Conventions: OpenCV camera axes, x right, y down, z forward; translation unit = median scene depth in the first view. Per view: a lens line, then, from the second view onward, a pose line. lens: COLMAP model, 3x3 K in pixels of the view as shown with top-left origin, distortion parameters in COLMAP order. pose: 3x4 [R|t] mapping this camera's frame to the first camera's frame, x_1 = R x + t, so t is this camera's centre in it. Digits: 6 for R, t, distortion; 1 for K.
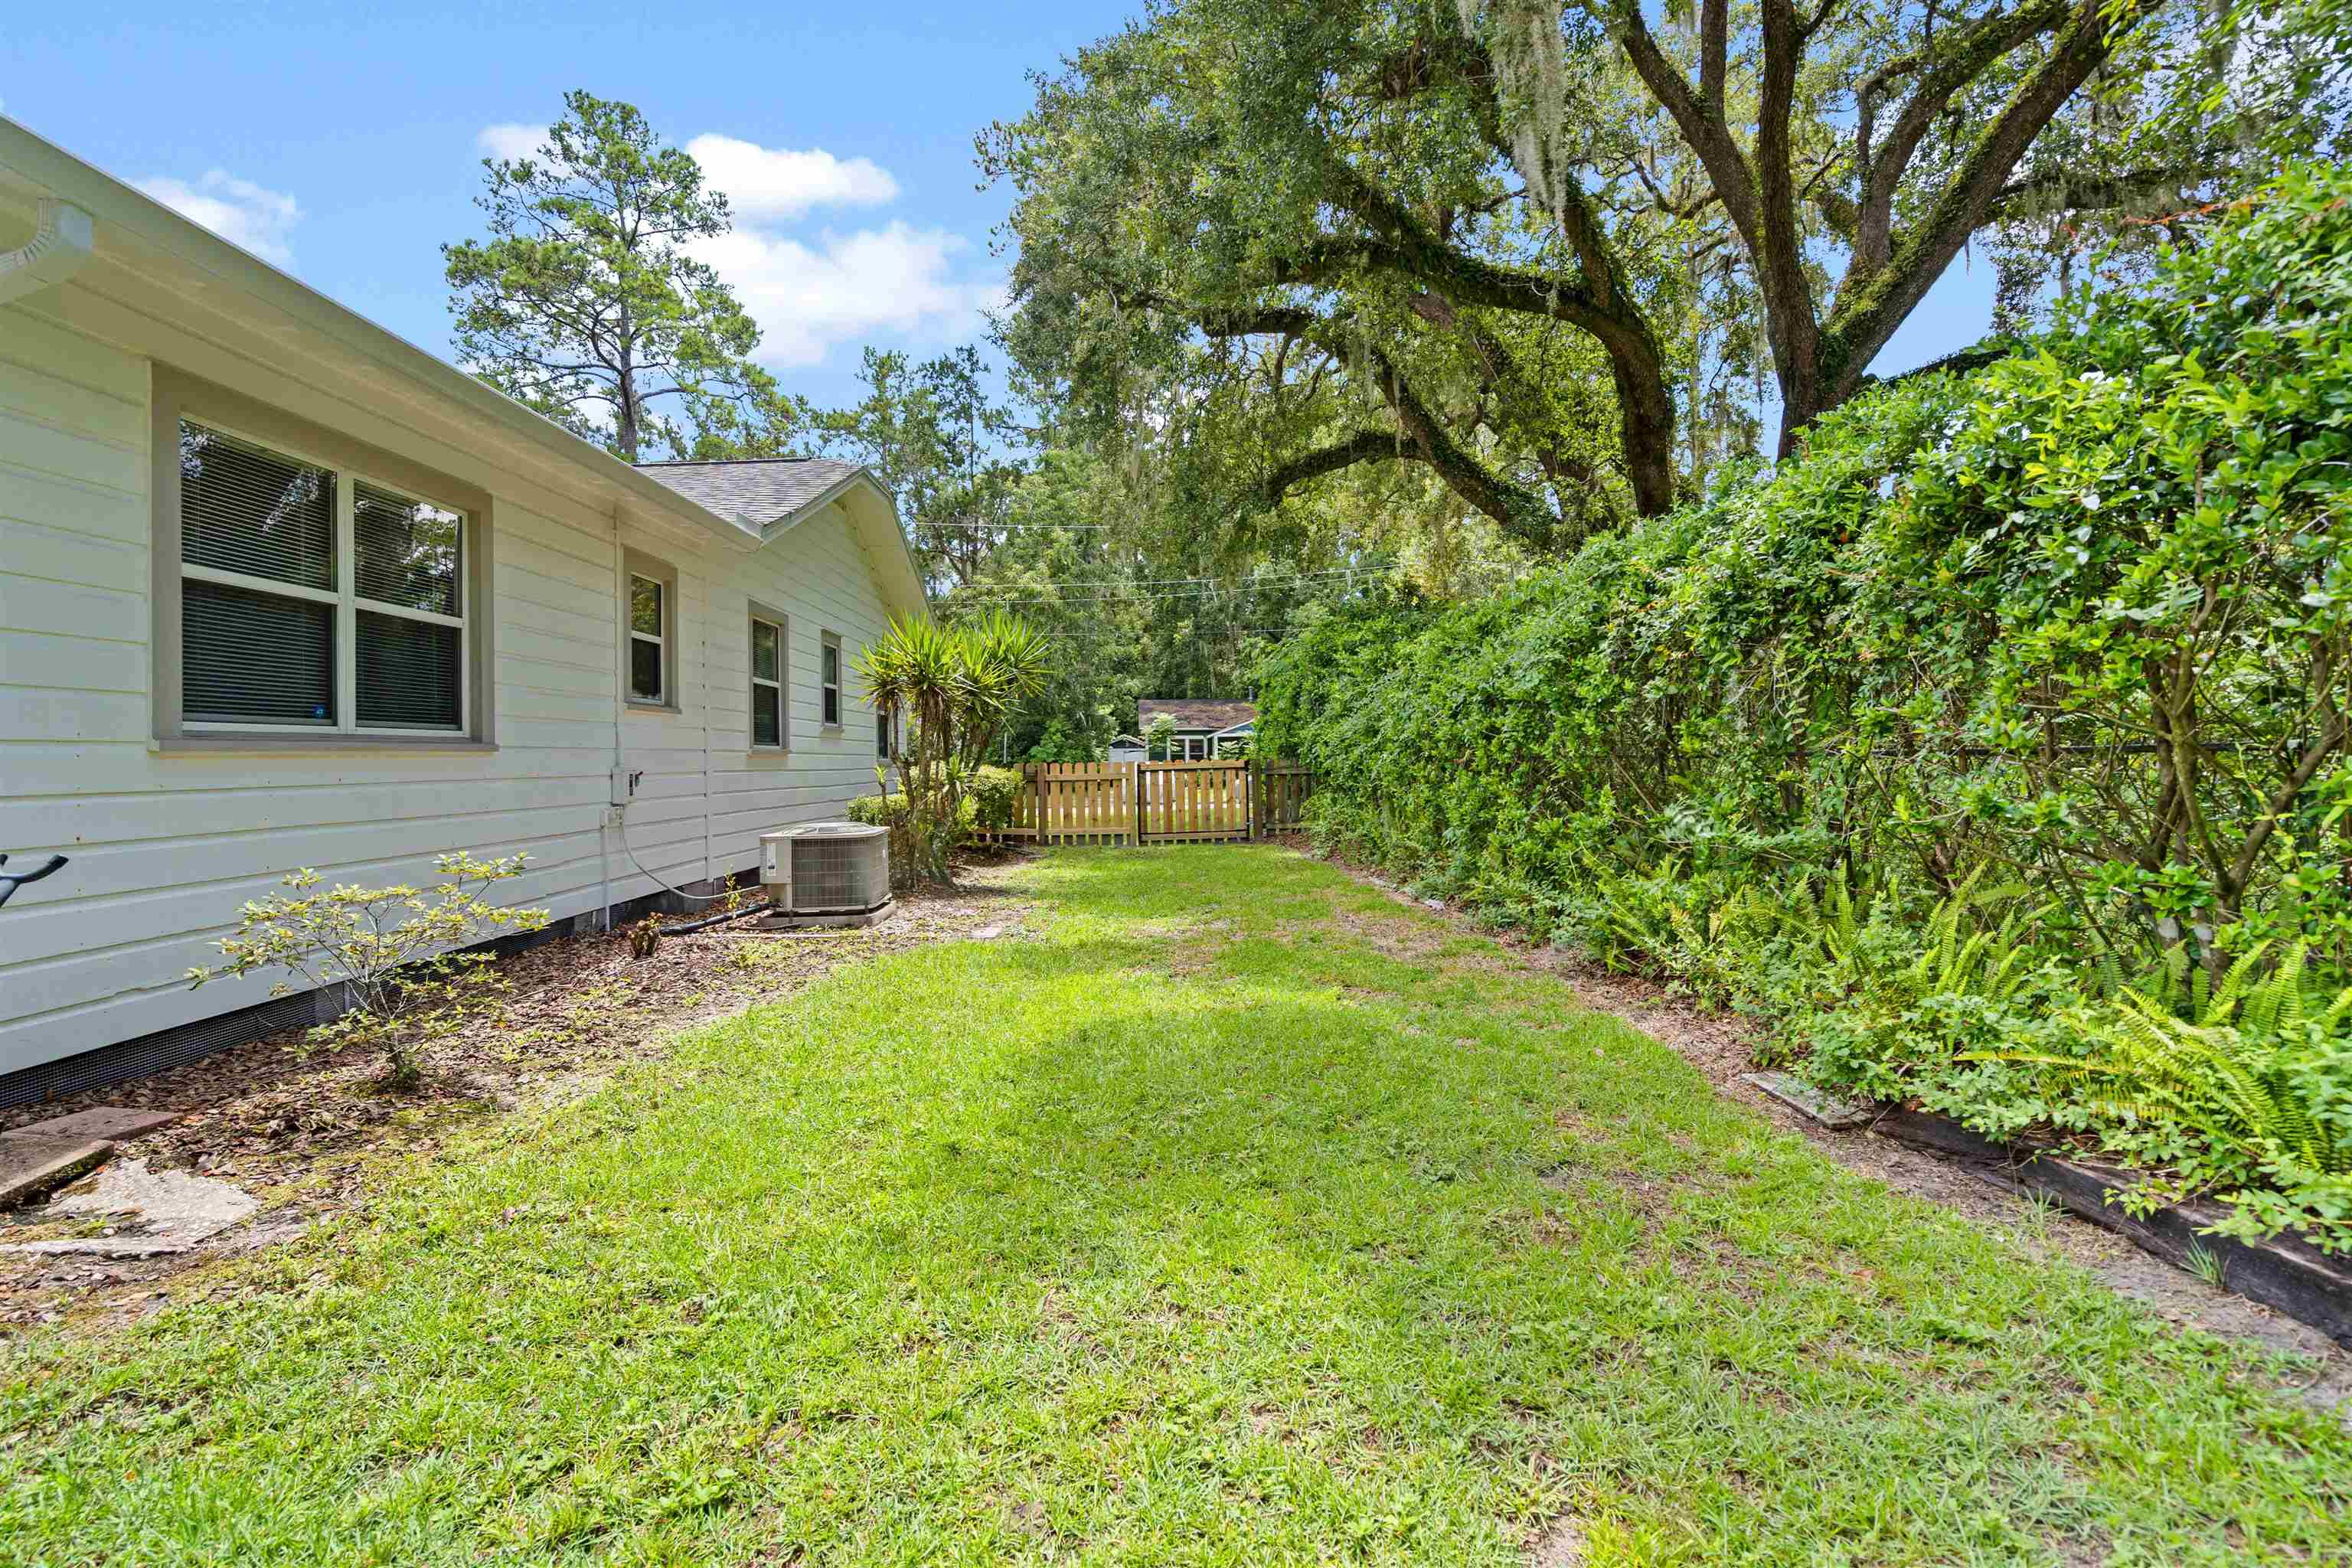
lens RADIAL K [[1079.9, 0, 1185.2], [0, 1079.9, 764.3], [0, 0, 1]] dist [0.004146, 0.001146]
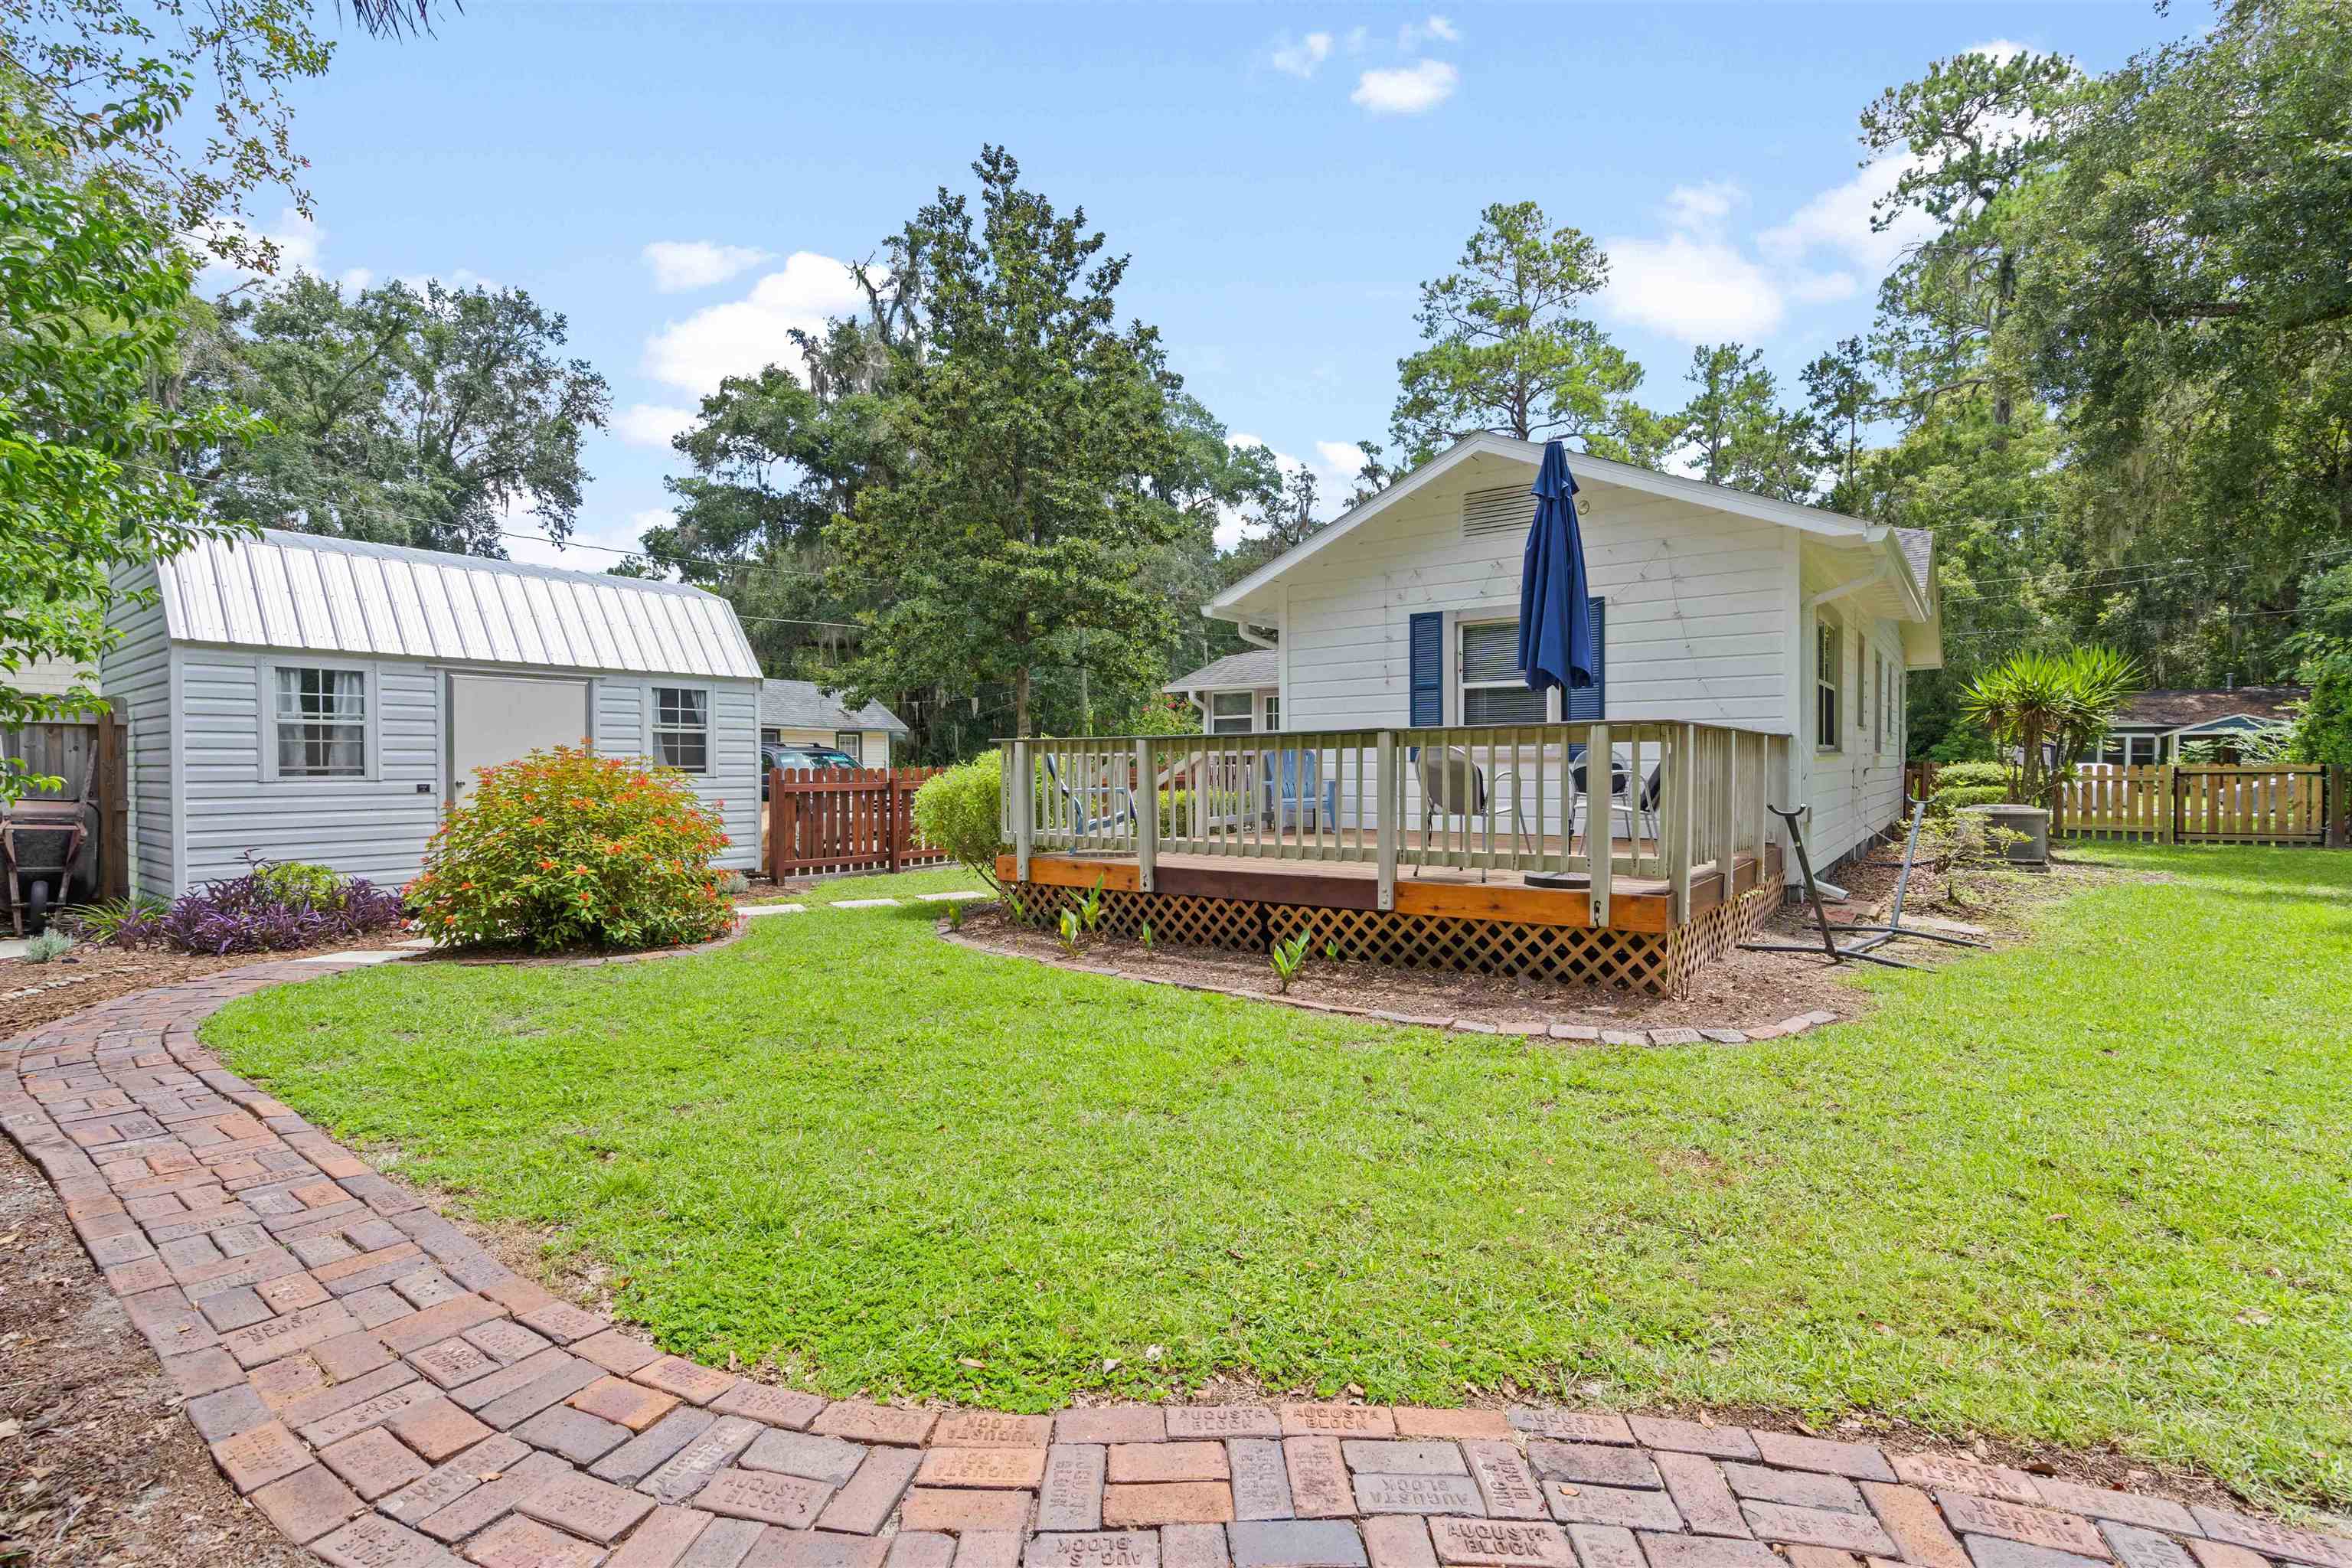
lens RADIAL K [[1079.9, 0, 1164.1], [0, 1079.9, 788.2], [0, 0, 1]] dist [0.004146, 0.001146]
pose [[0.775534, 0.032850, -0.630451, -0.055194], [-0.015467, 0.999334, 0.033045, 0.000318], [0.631117, -0.015876, 0.775525, -0.180752]]
